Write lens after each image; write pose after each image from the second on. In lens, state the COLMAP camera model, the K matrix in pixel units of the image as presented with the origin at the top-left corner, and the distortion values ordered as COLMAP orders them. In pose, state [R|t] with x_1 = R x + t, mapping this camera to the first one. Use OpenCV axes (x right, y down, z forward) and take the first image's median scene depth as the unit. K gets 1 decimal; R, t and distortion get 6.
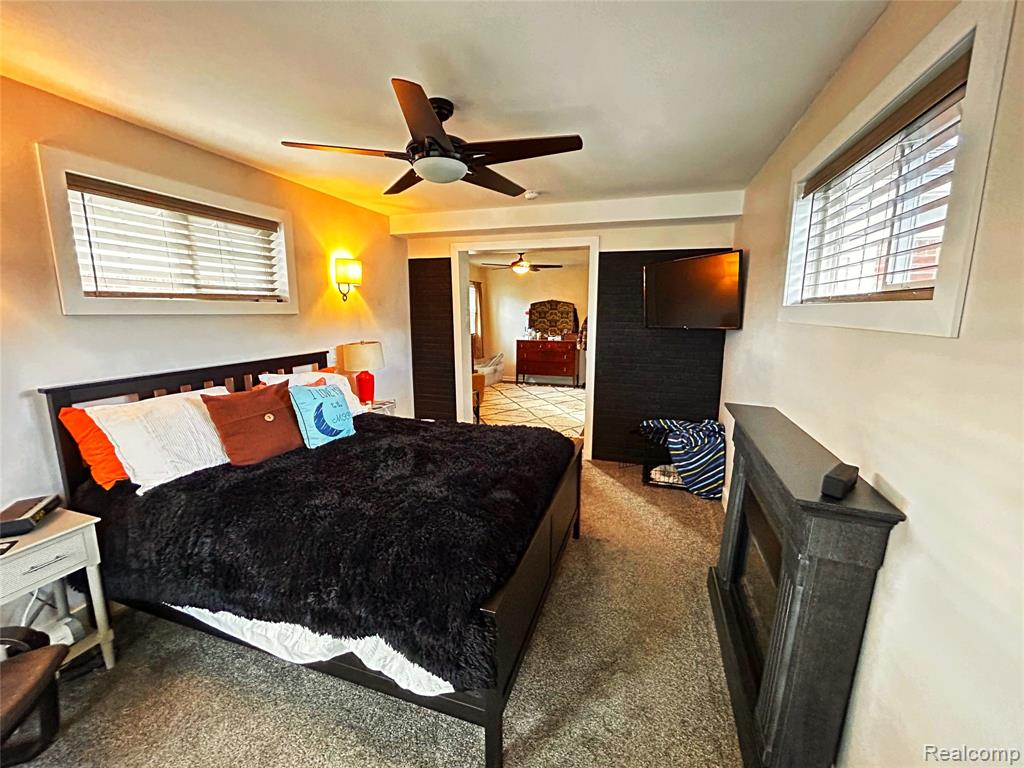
lens RADIAL K [[414.8, 0, 512.7], [0, 414.8, 378.2], [0, 0, 1]] dist [0.001676, 0.000241]
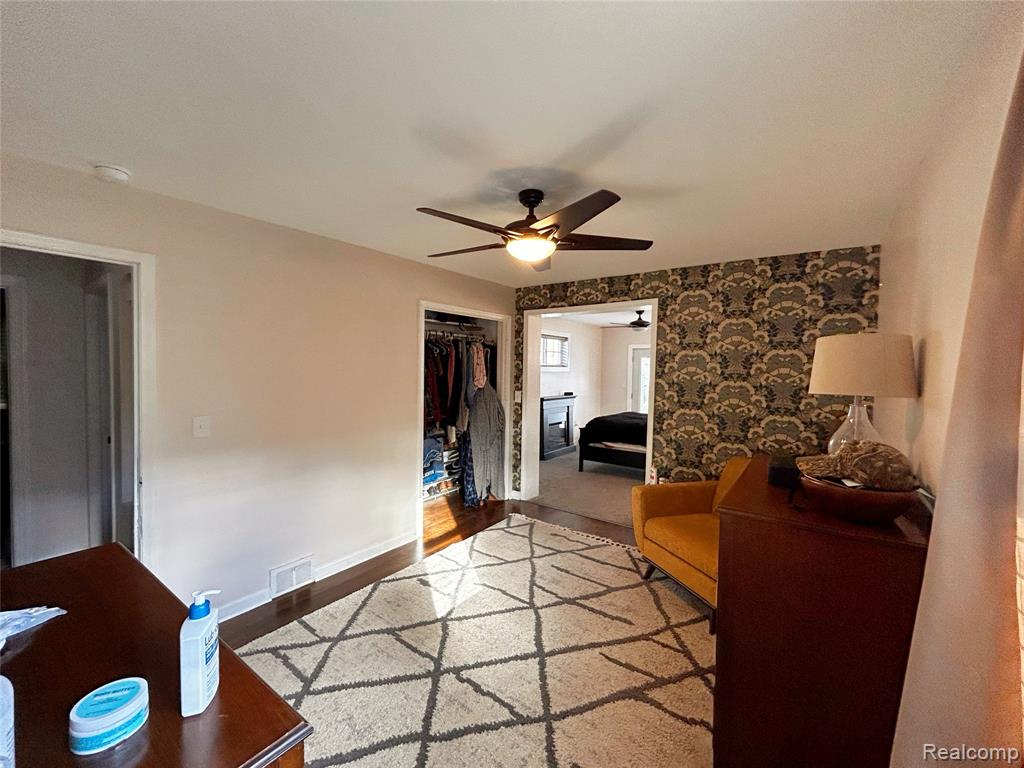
lens RADIAL K [[414.8, 0, 512.7], [0, 414.8, 378.2], [0, 0, 1]] dist [0.001676, 0.000241]
pose [[-0.951468, -0.021170, 0.307019, -0.055965], [0.036470, 0.982845, 0.180792, -0.172074], [-0.305580, 0.183215, -0.934373, 1.035455]]
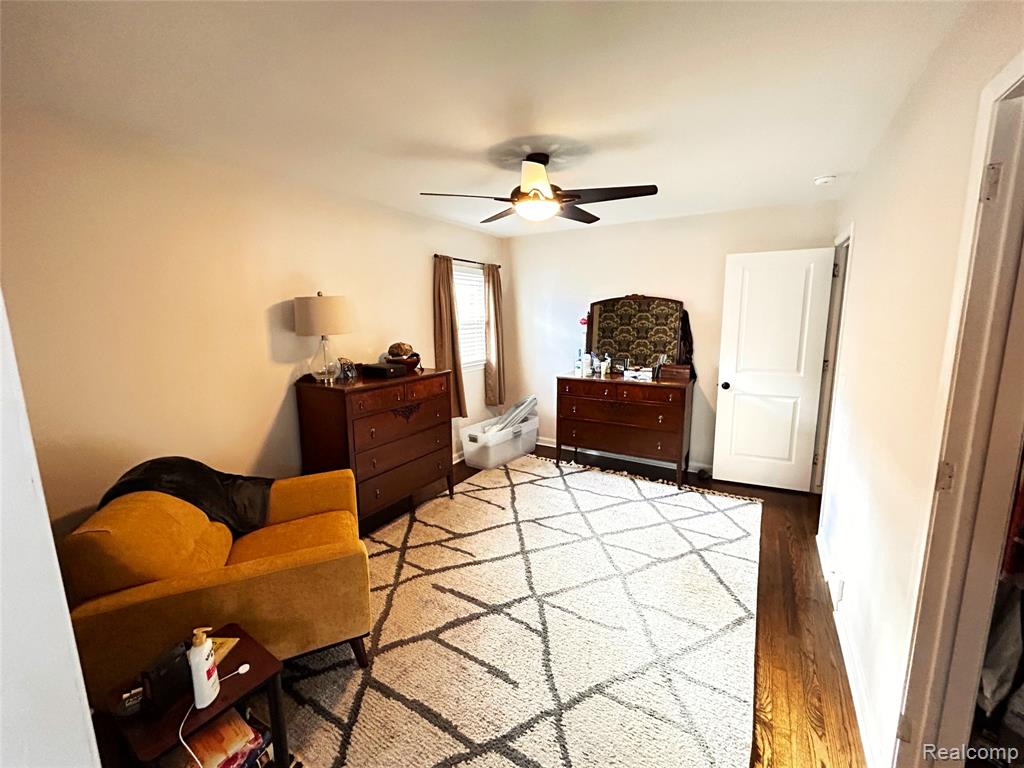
lens RADIAL K [[414.8, 0, 512.7], [0, 414.8, 378.2], [0, 0, 1]] dist [0.001676, 0.000241]
pose [[0.976336, 0.028230, -0.214410, 0.061293], [-0.028470, 0.999593, 0.001966, -0.088077], [0.214378, 0.004185, 0.976742, 0.495261]]
